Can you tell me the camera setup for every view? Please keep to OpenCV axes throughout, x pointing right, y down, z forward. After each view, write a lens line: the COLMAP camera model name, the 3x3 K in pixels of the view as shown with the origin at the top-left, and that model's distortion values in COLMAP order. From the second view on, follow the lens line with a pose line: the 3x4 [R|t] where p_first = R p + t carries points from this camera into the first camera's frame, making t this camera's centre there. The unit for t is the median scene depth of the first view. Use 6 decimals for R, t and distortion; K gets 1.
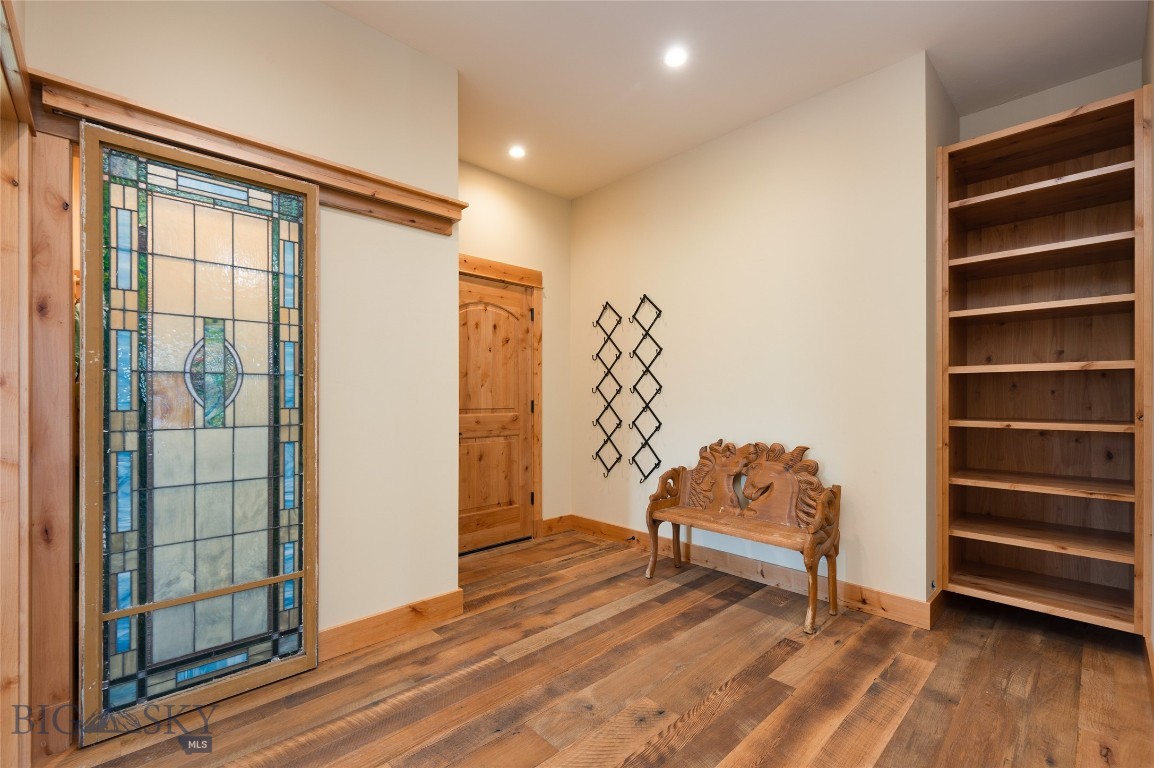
lens RADIAL K [[497.8, 0, 577.0], [0, 497.8, 384.0], [0, 0, 1]] dist [0.000823, 0.000051]
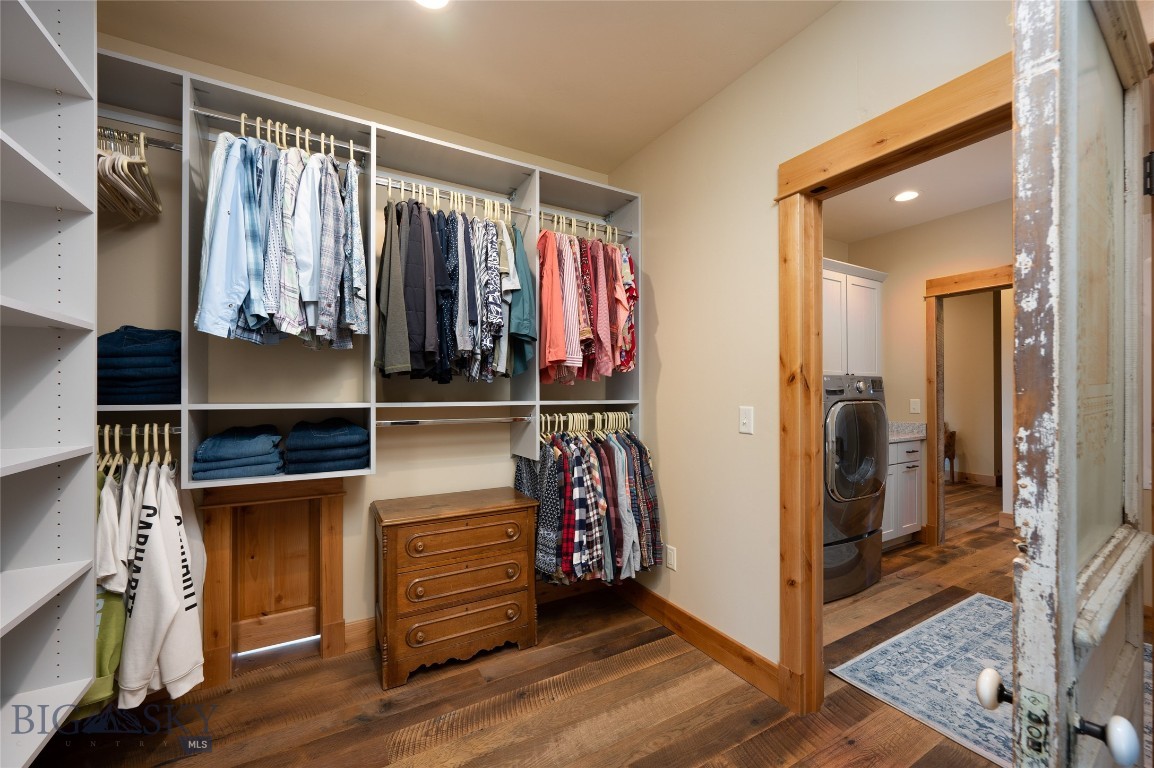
lens RADIAL K [[475.2, 0, 577.0], [0, 475.2, 384.0], [0, 0, 1]] dist [-0.000926, -0.000123]
pose [[0.976300, 0.002813, -0.216402, -0.763217], [-0.003247, 0.999993, -0.001650, -0.009939], [0.216396, 0.002314, 0.976303, -1.641510]]
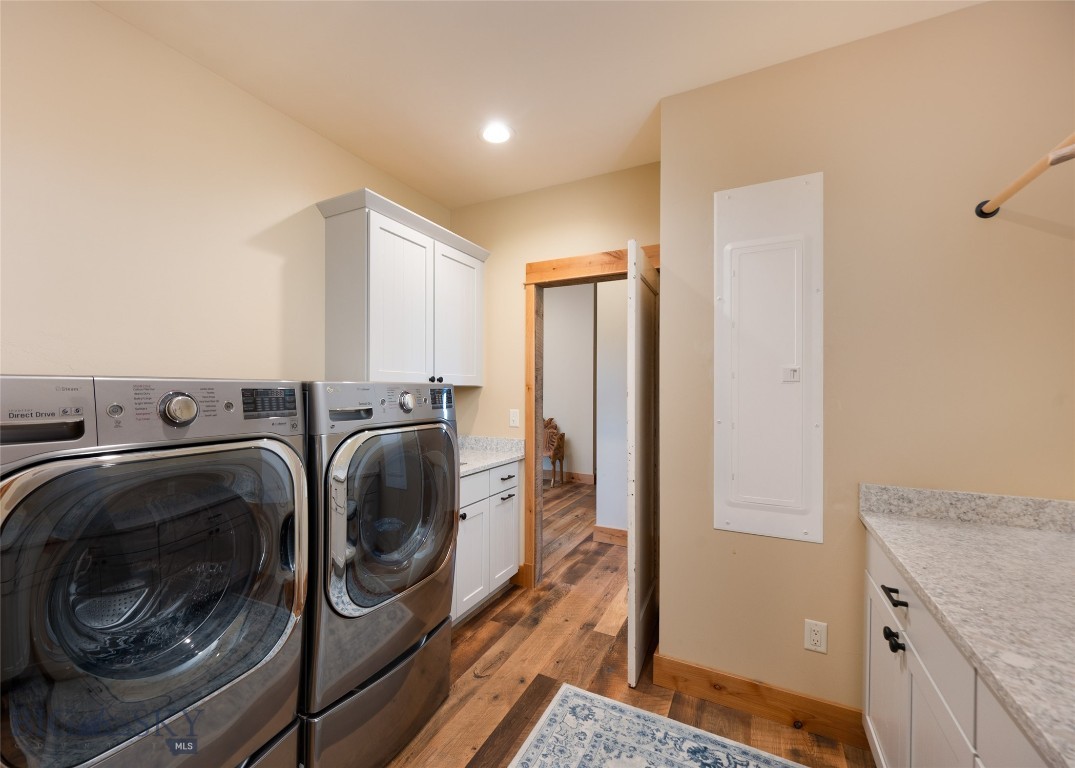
lens RADIAL K [[480.7, 0, 537.5], [0, 480.7, 384.0], [0, 0, 1]] dist [-0.000240, -0.000091]
pose [[0.929673, 0.011130, 0.368218, -0.474484], [-0.011950, 0.999929, -0.000054, -0.031407], [-0.368192, -0.004350, 0.929739, -1.160347]]
